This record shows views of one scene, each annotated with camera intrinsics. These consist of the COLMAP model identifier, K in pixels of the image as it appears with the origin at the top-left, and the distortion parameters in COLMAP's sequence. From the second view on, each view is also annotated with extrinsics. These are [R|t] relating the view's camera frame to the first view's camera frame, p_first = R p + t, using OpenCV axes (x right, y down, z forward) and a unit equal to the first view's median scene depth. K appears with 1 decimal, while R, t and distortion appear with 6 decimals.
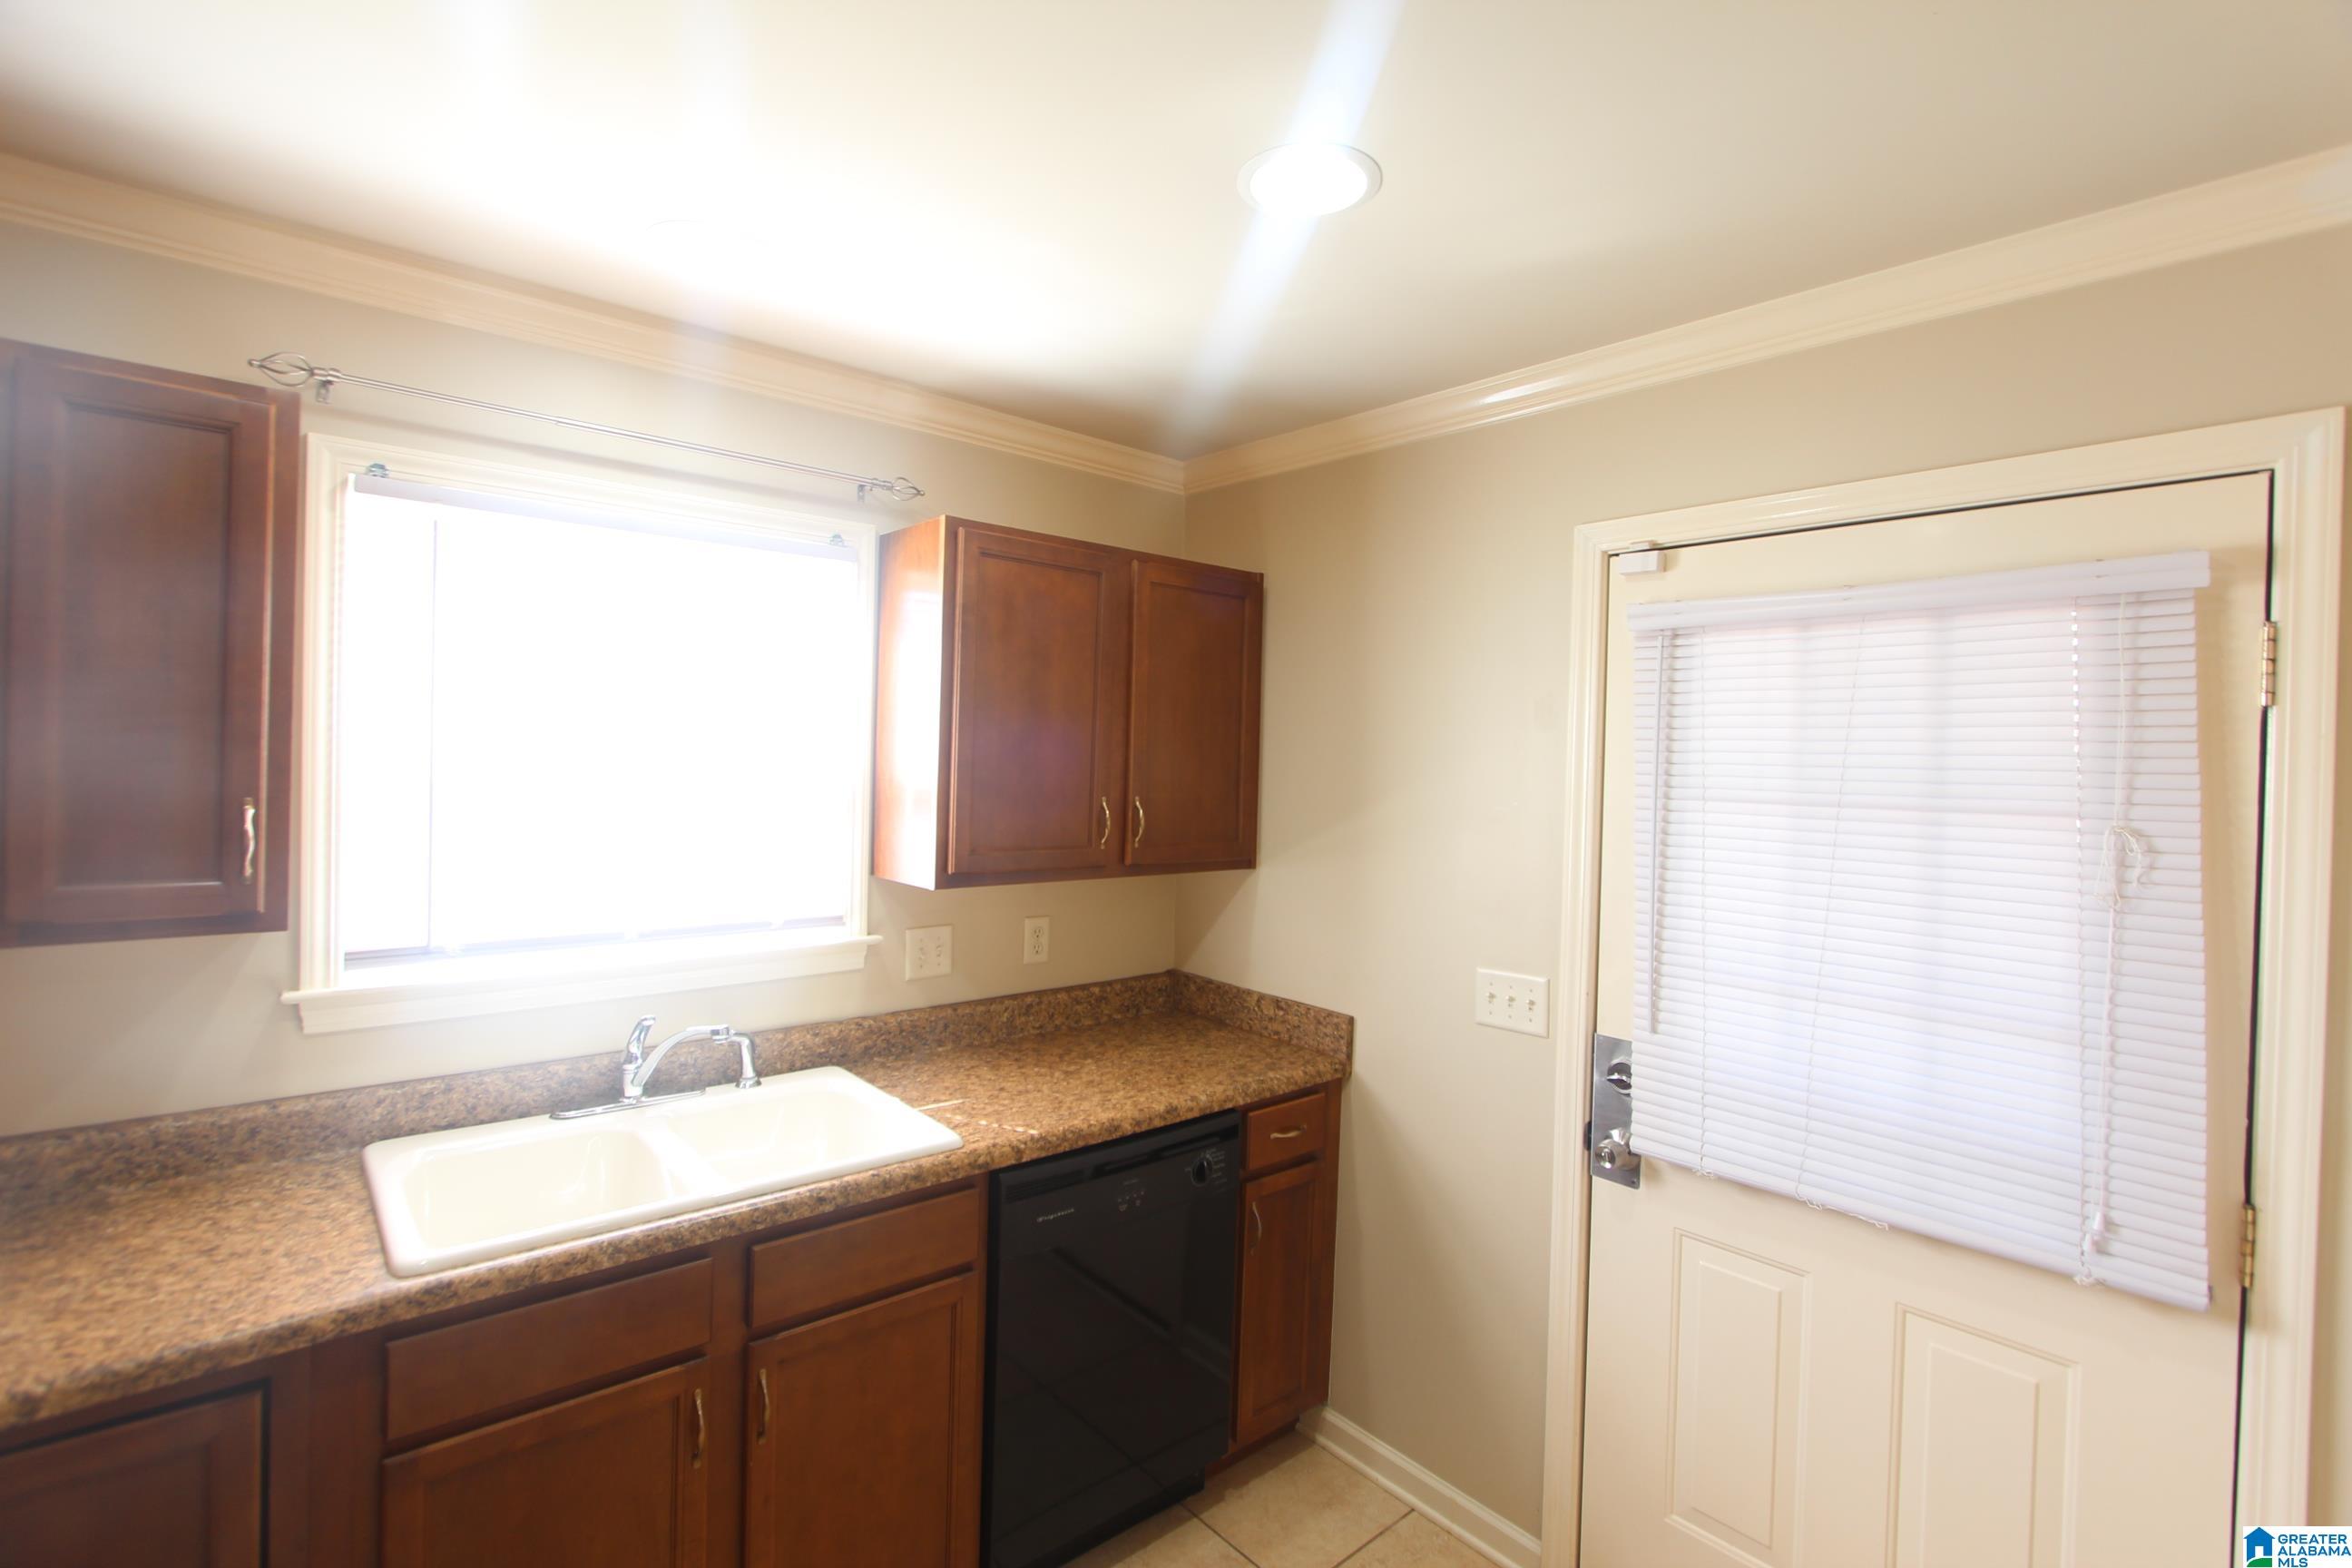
lens RADIAL K [[1079.4, 0, 1173.3], [0, 1079.4, 774.0], [0, 0, 1]] dist [-0.009170, 0.001661]
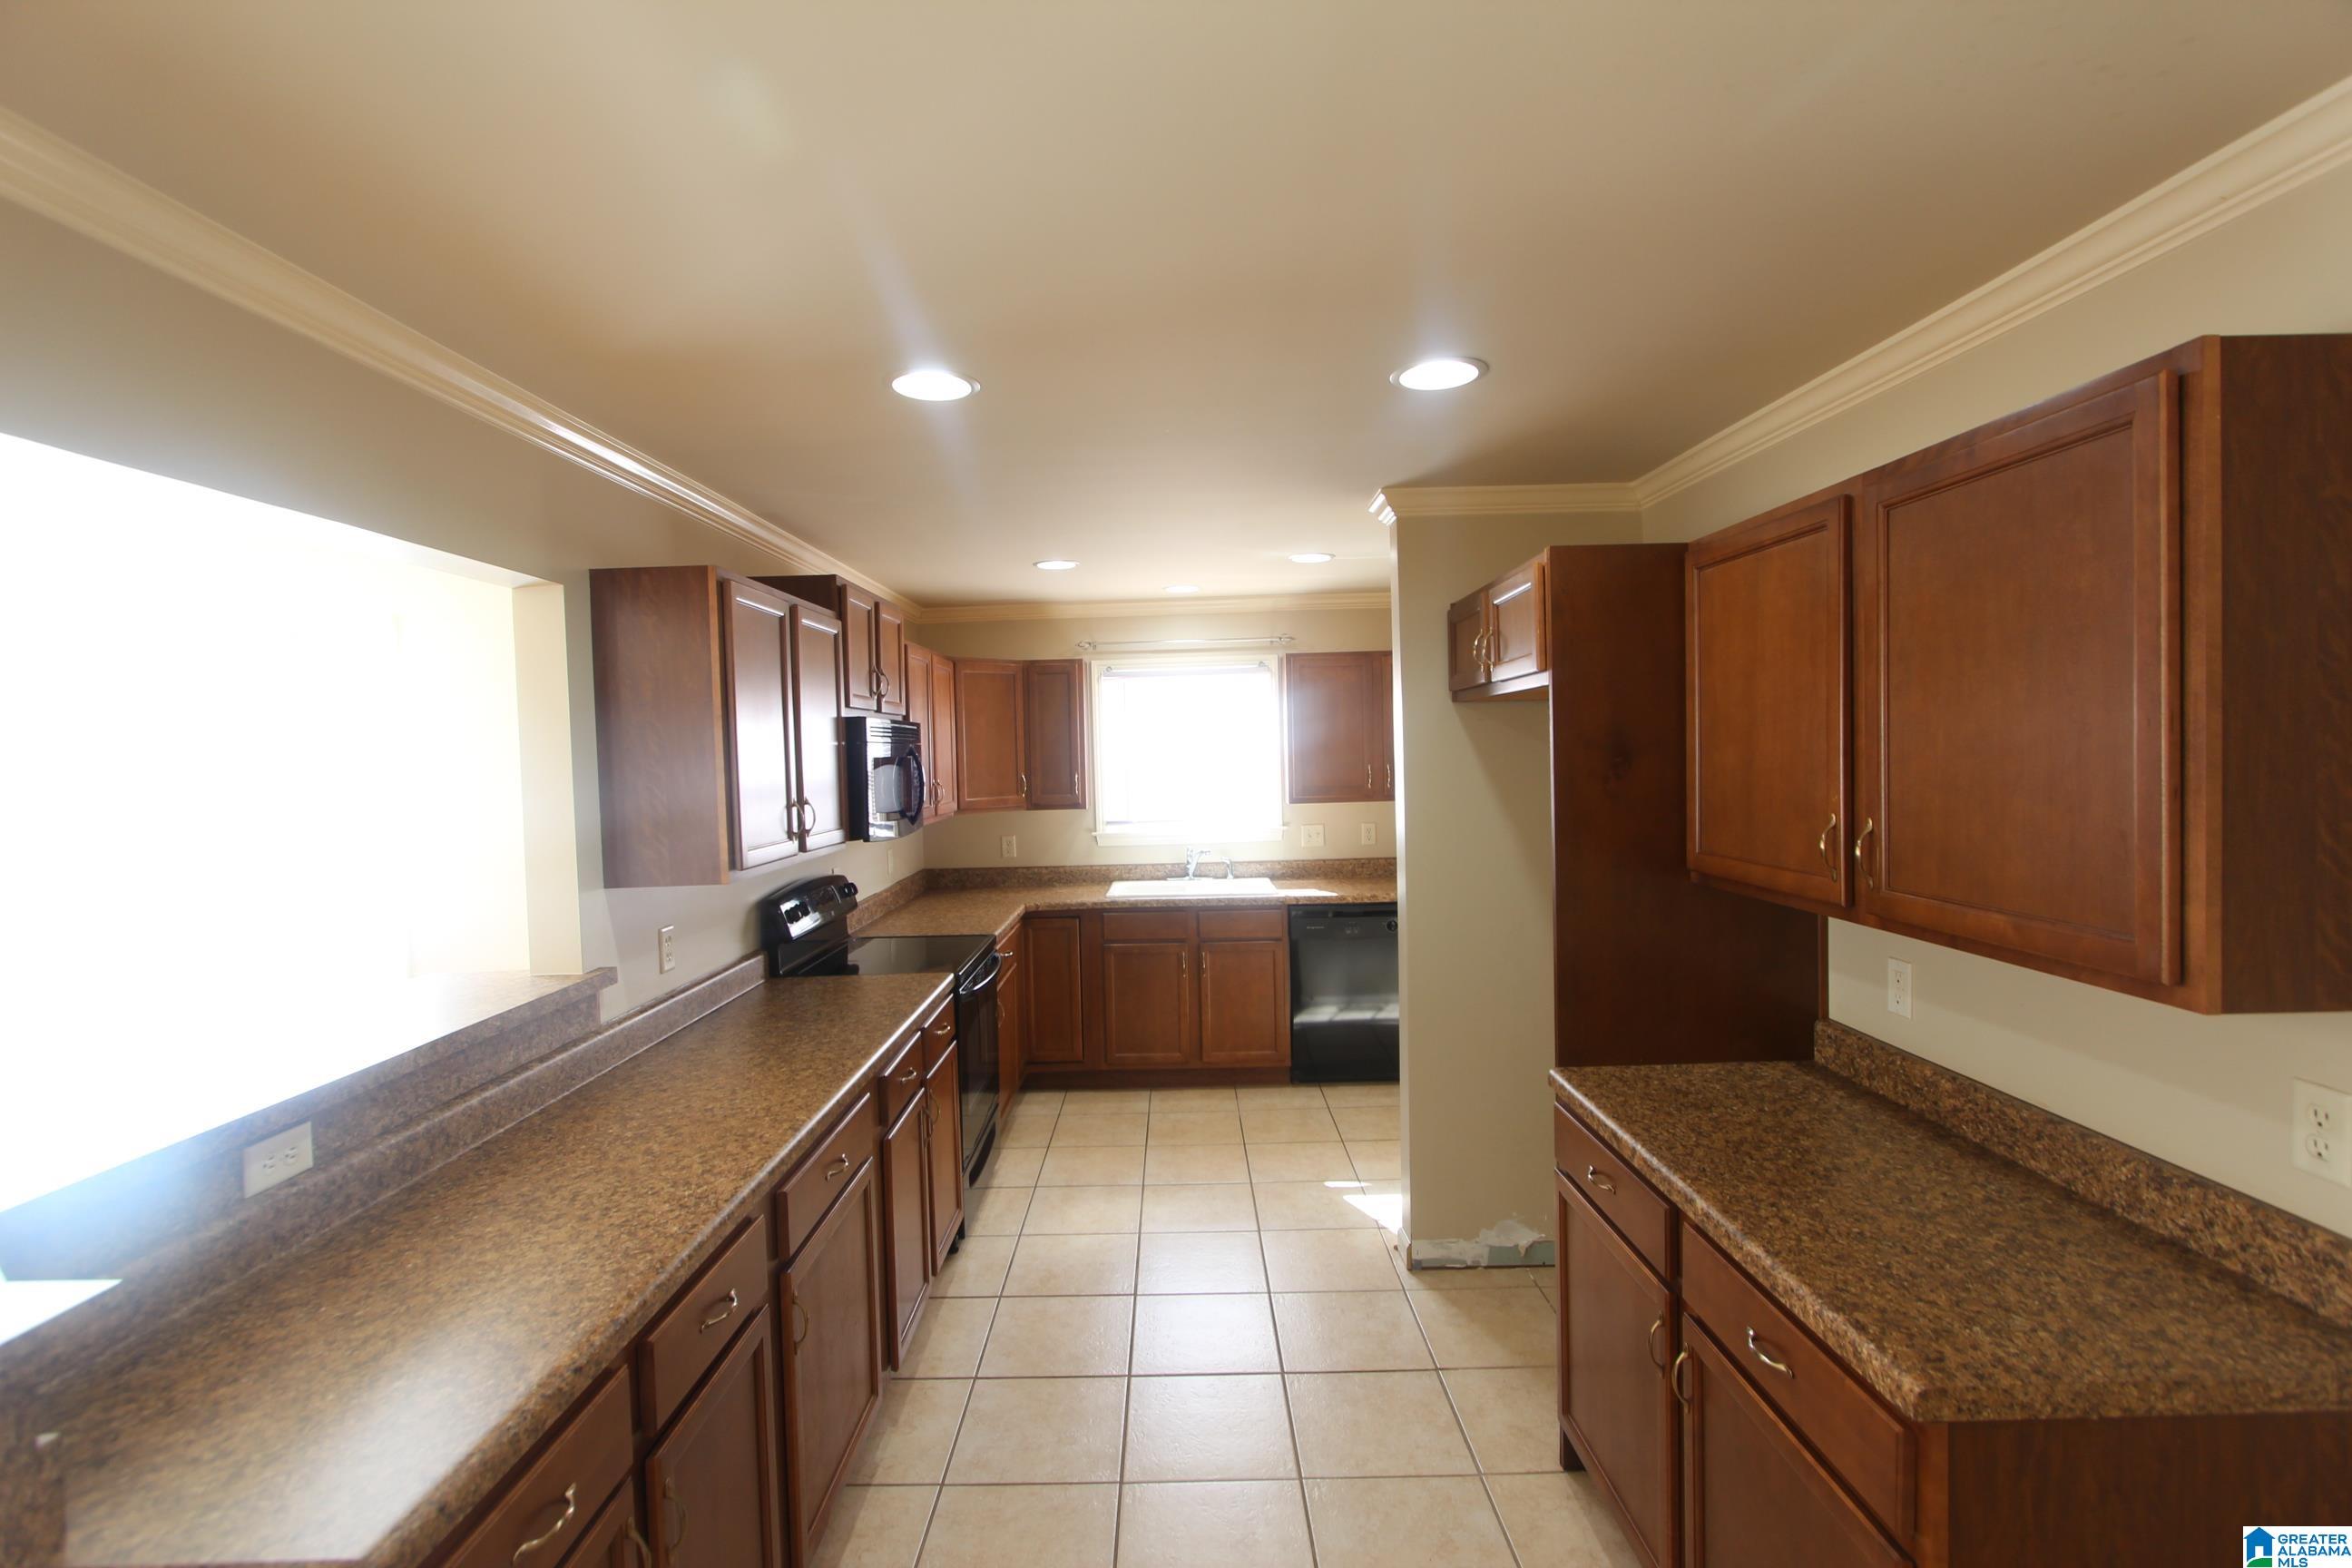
lens RADIAL K [[1079.4, 0, 1183.9], [0, 1079.4, 781.3], [0, 0, 1]] dist [-0.009170, 0.001661]
pose [[0.762034, -0.028129, -0.646926, 1.463754], [0.037500, 0.999296, 0.000723, 0.052167], [0.646451, -0.024811, 0.762552, -1.280222]]
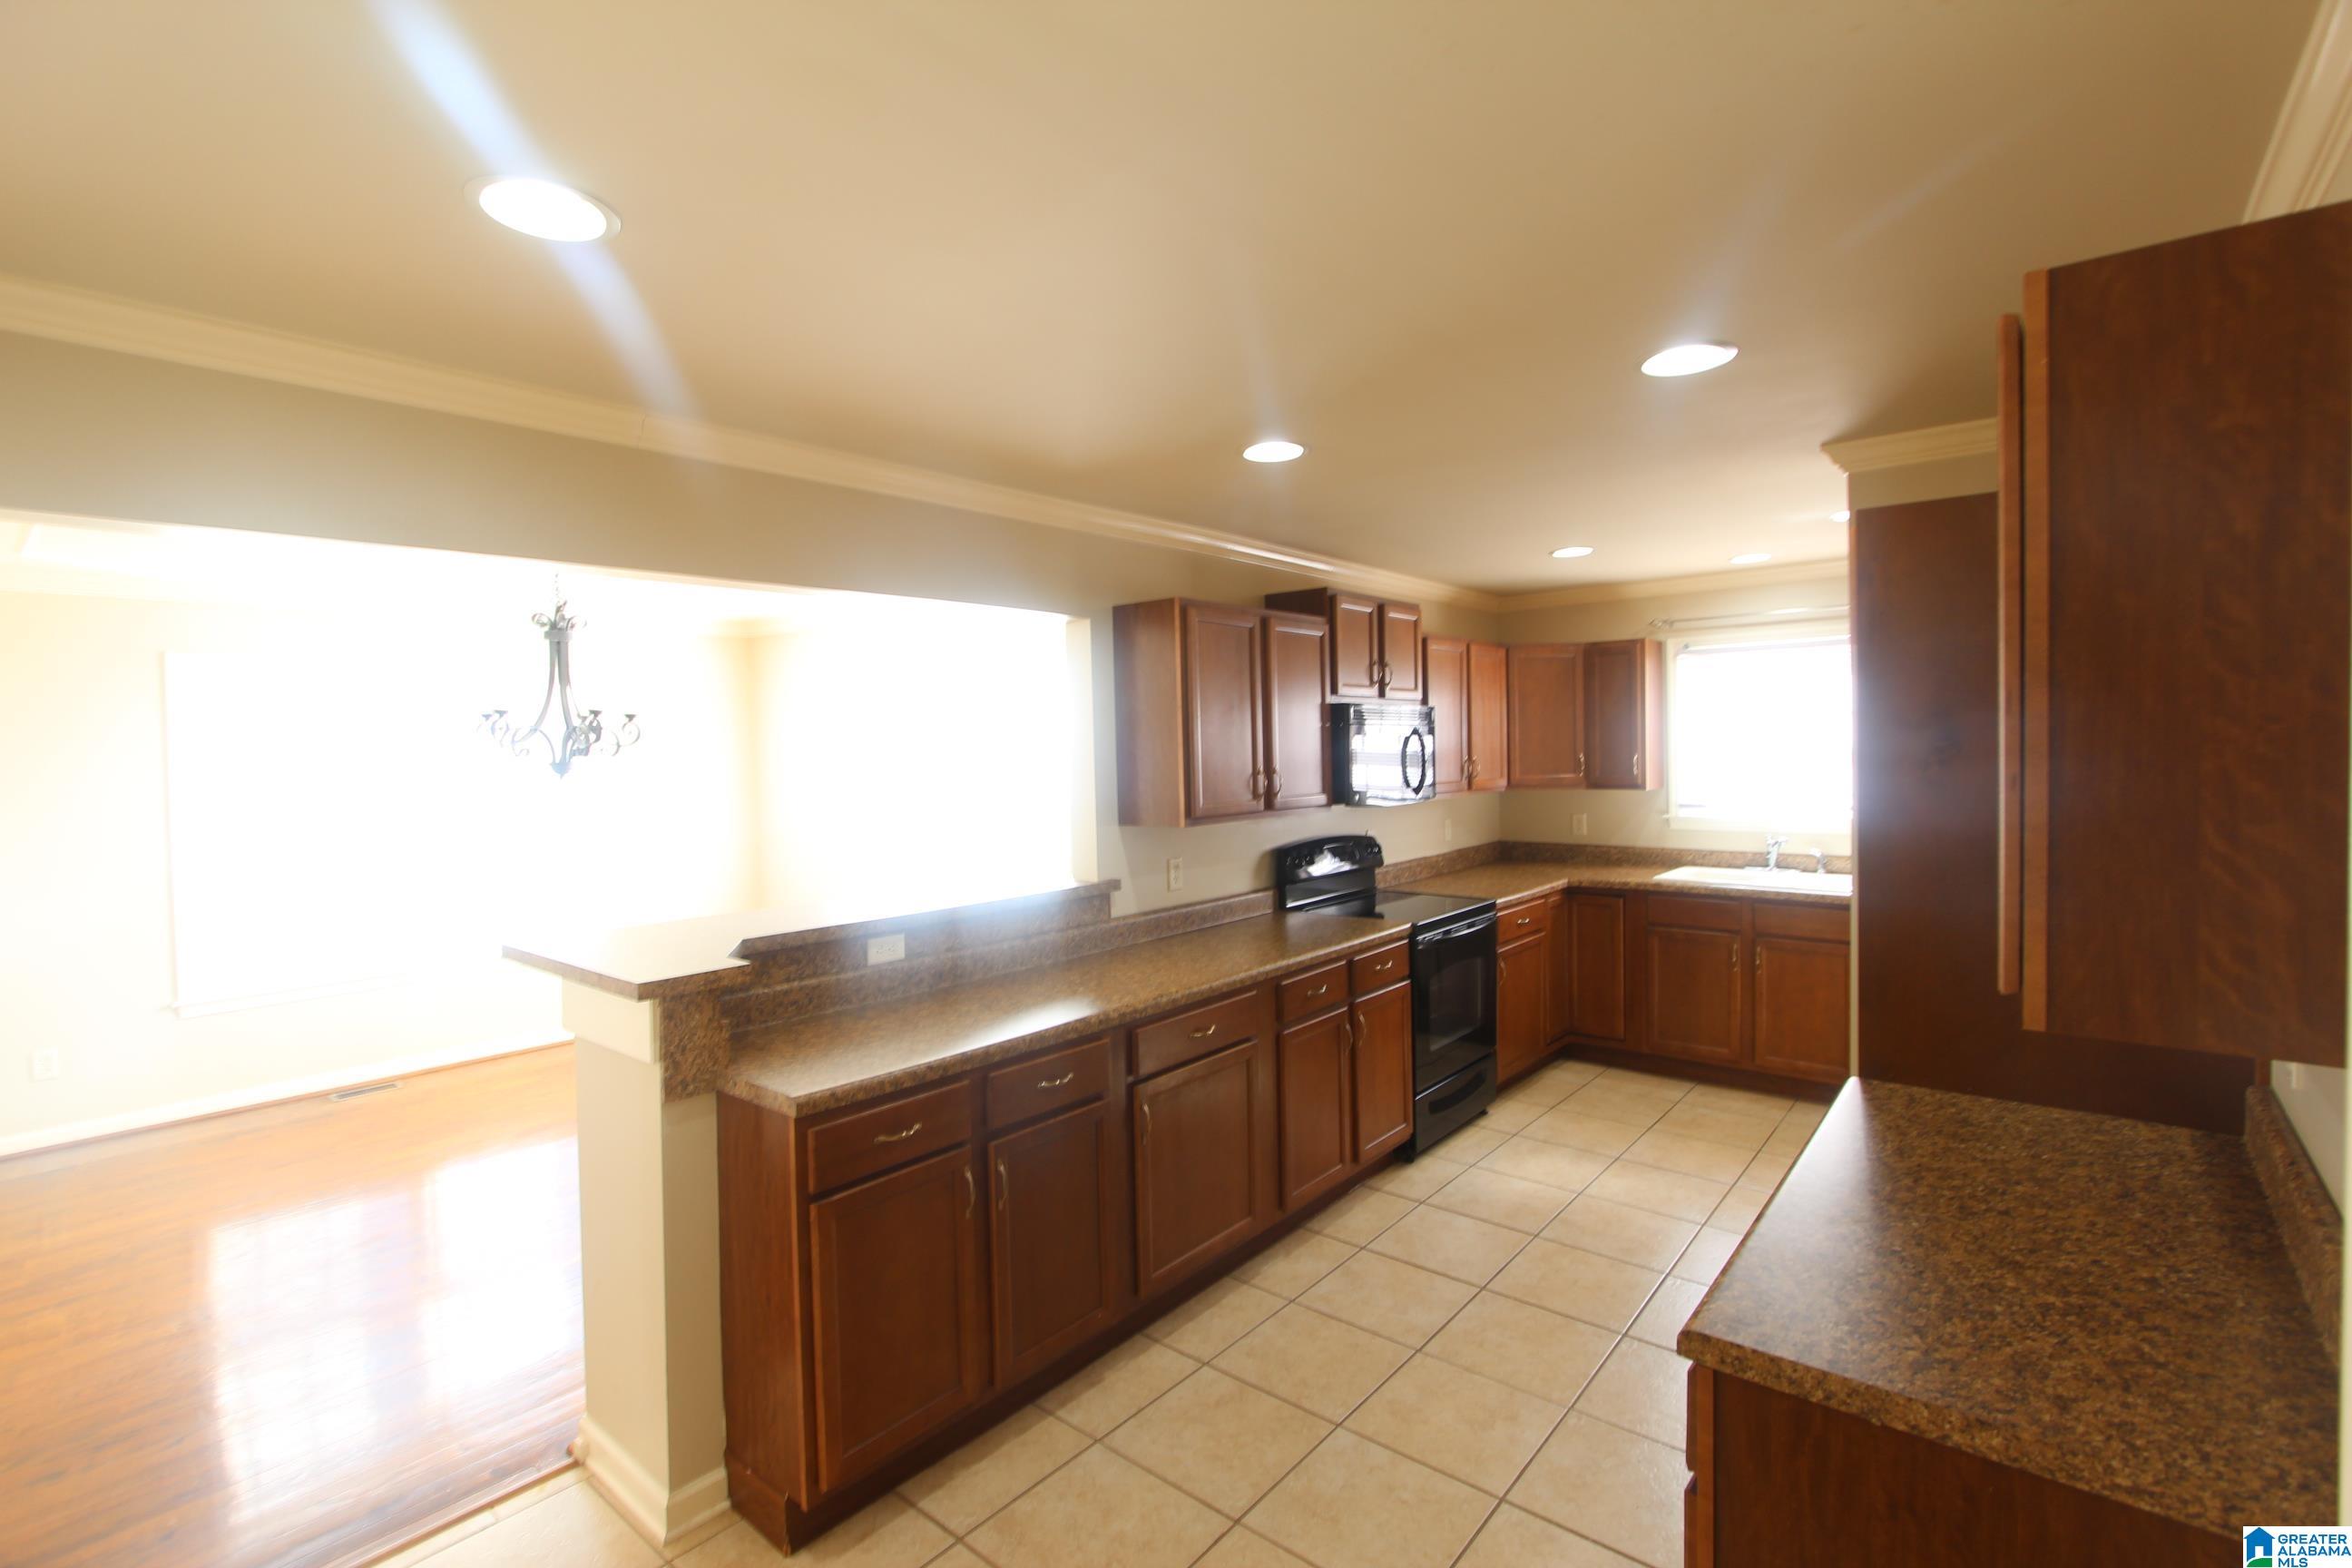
lens RADIAL K [[1079.4, 0, 1175.9], [0, 1079.4, 781.8], [0, 0, 1]] dist [-0.009170, 0.001661]
pose [[0.168334, 0.001652, -0.985729, 2.016400], [0.010454, 0.999939, 0.003461, 0.075680], [0.985675, -0.010887, 0.168307, -0.940117]]
